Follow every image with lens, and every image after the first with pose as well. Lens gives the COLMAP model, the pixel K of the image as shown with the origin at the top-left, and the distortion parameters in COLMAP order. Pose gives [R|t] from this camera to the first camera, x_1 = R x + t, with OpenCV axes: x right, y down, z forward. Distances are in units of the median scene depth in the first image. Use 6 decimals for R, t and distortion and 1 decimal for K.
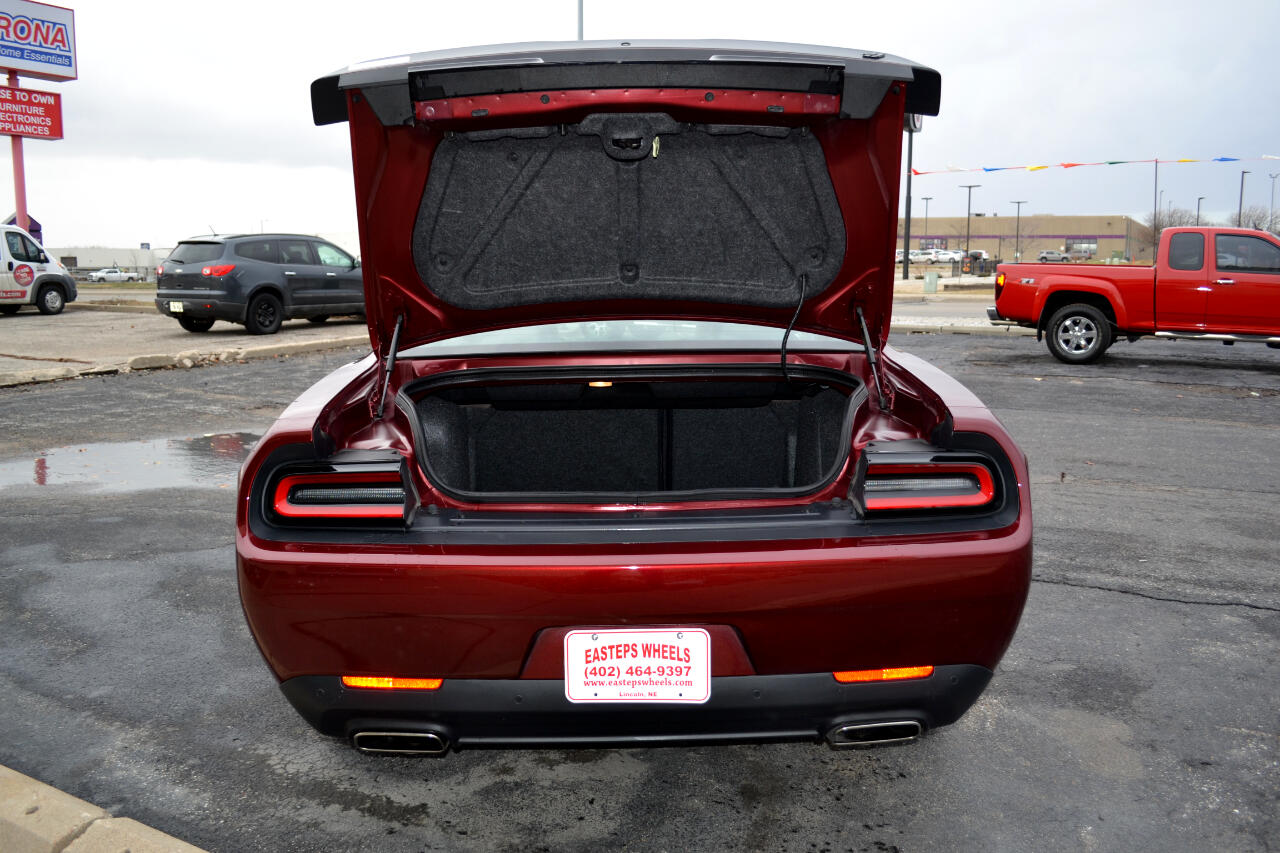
lens RADIAL K [[1069.5, 0, 640.0], [0, 1069.5, 426.5], [0, 0, 1]] dist [-0.077620, 0.000181]
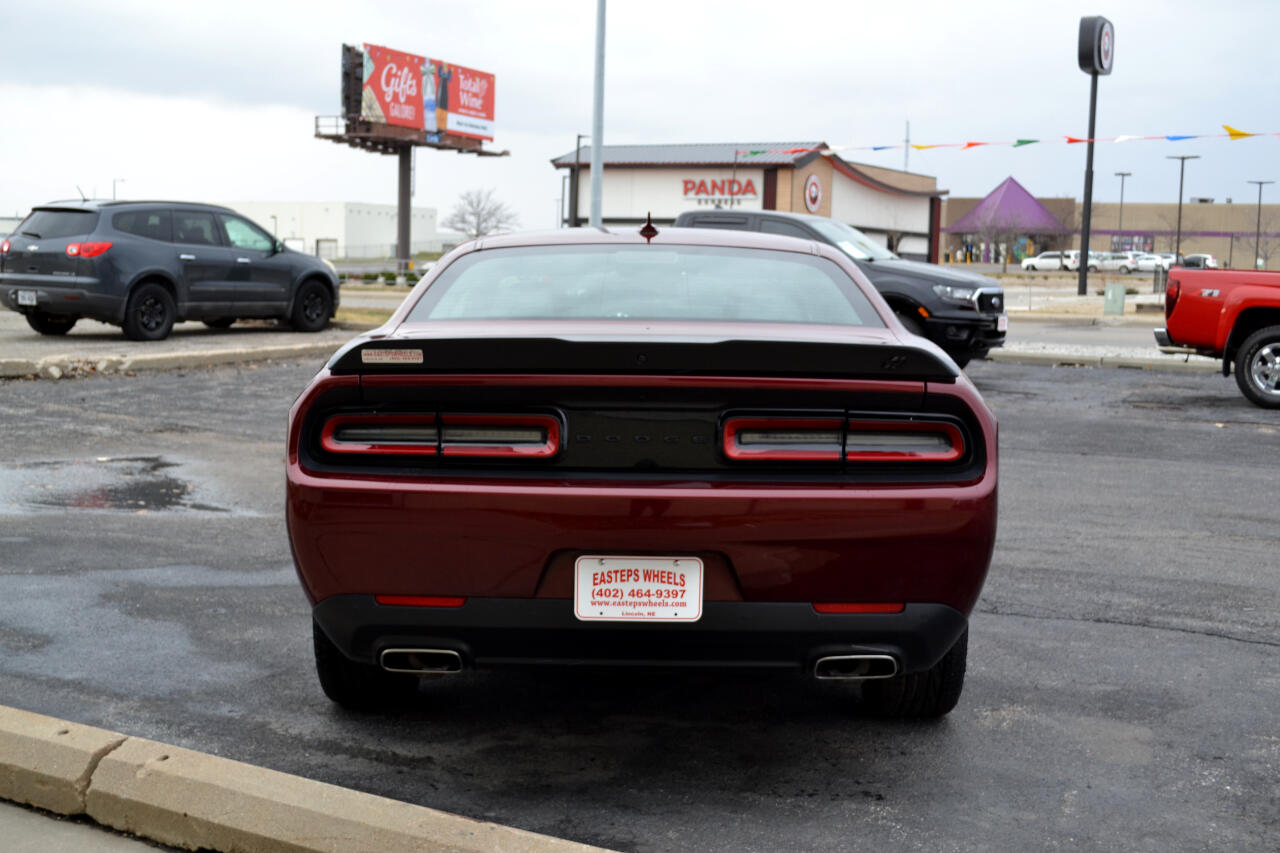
lens RADIAL K [[1657.1, 0, 640.0], [0, 1657.1, 426.5], [0, 0, 1]] dist [-0.029366, -0.005947]
pose [[0.999286, 0.029120, -0.024064, 0.006598], [-0.030352, 0.998157, -0.052540, 0.026230], [0.022490, 0.053233, 0.998329, -0.139601]]
